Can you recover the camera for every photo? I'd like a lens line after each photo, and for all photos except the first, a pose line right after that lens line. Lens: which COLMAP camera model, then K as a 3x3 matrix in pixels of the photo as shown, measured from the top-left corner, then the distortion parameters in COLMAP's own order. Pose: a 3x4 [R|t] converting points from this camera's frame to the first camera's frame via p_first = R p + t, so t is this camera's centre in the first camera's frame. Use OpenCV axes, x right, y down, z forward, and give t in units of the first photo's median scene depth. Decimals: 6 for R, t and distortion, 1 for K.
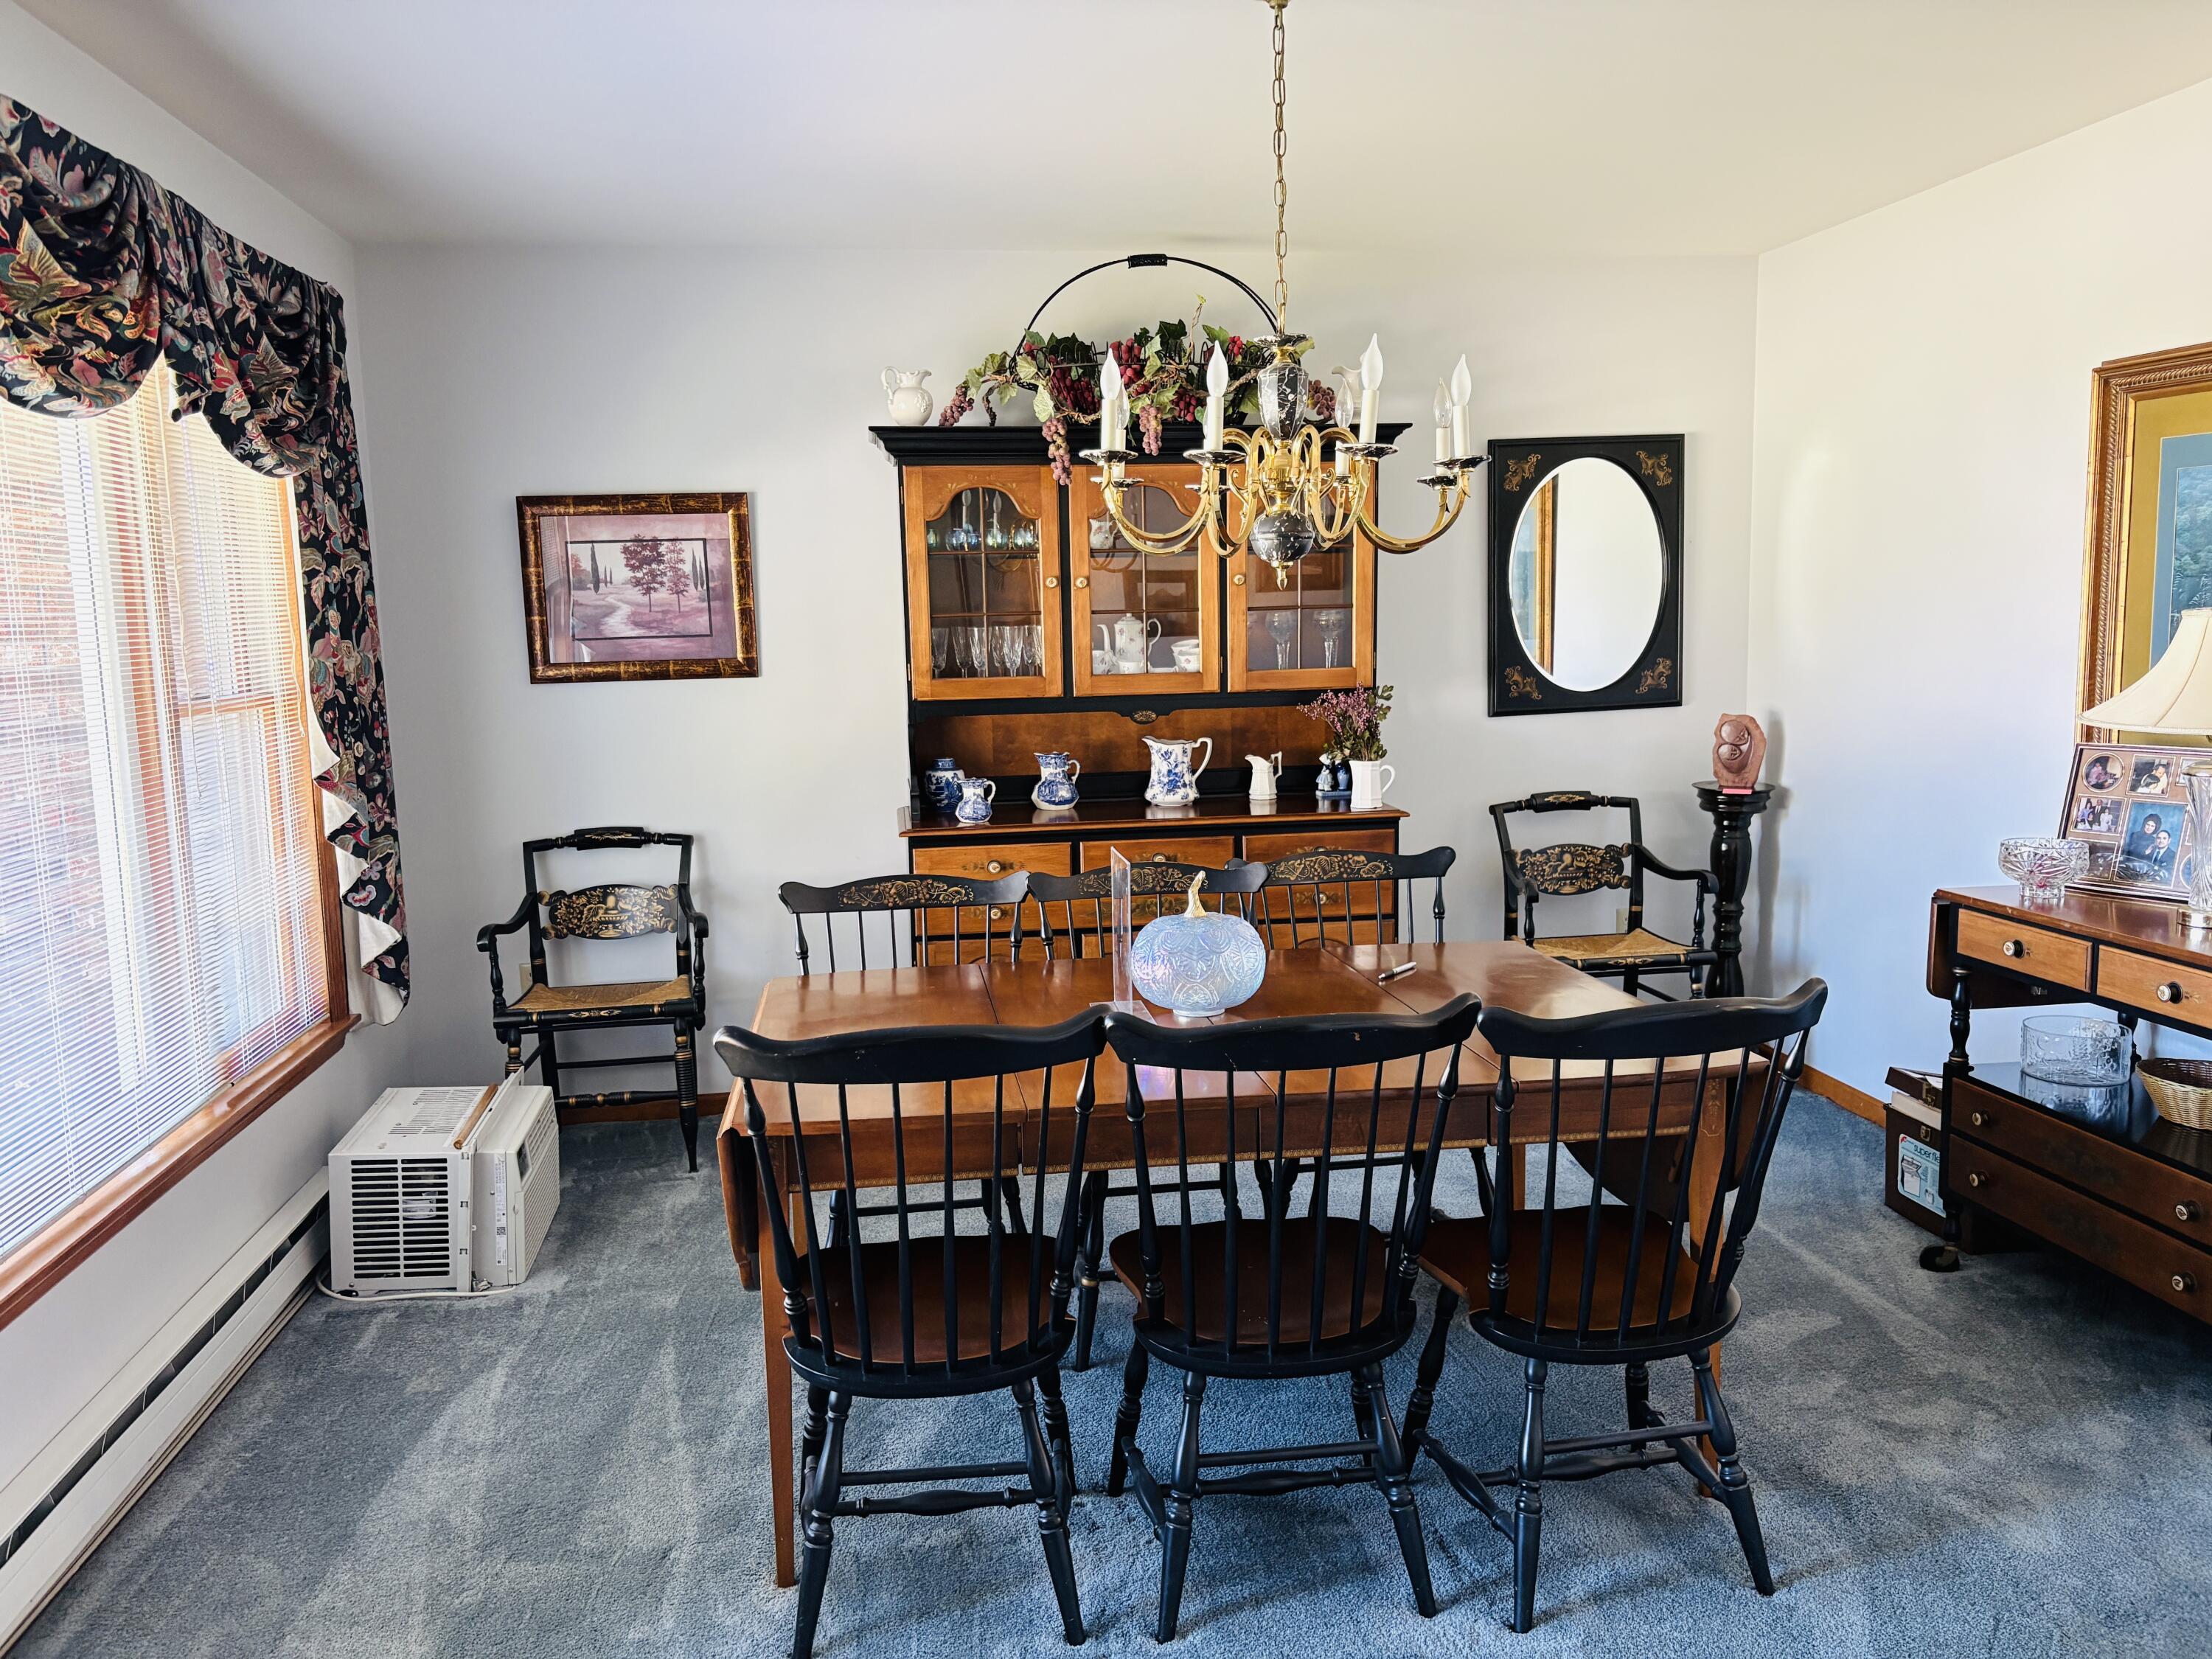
lens RADIAL K [[1673.9, 0, 1105.4], [0, 1673.9, 833.4], [0, 0, 1]] dist [0.002756, -0.009734]
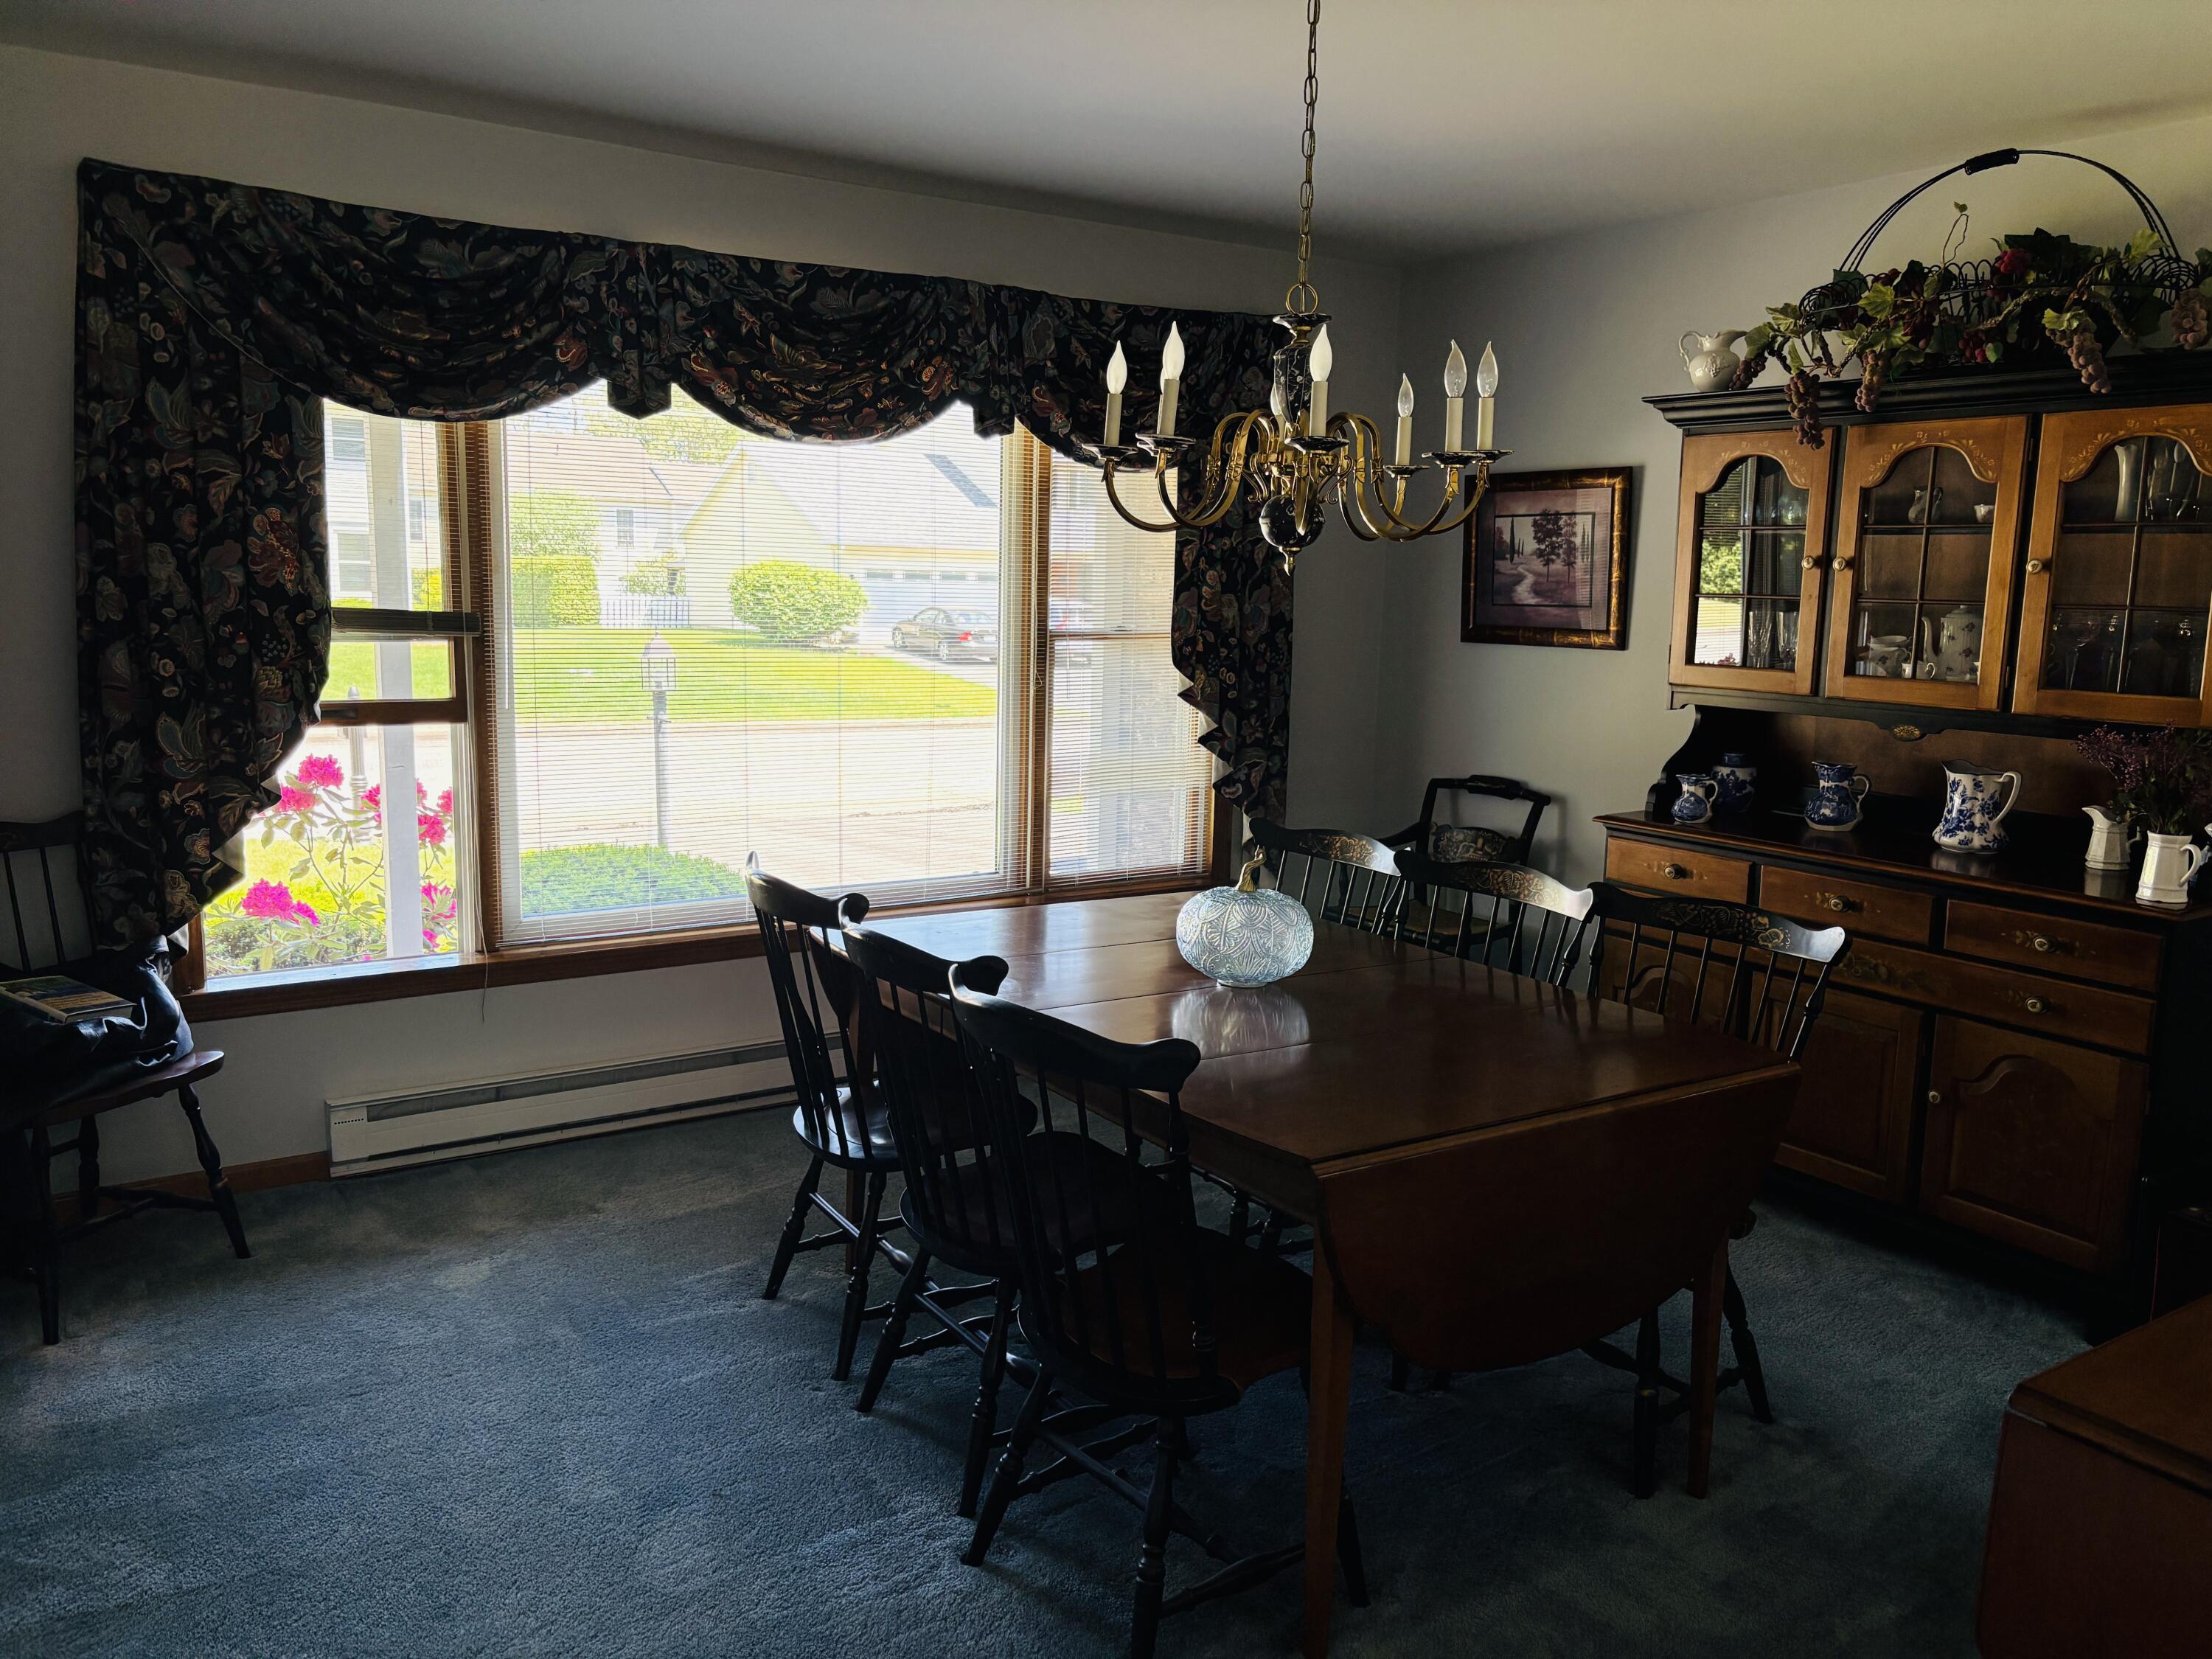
lens RADIAL K [[1673.9, 0, 1105.9], [0, 1673.9, 822.7], [0, 0, 1]] dist [0.002756, -0.009734]
pose [[0.426448, 0.165354, -0.889269, 0.578751], [-0.148211, 0.982634, 0.111640, -0.059409], [0.892287, 0.084191, 0.443550, 0.293433]]
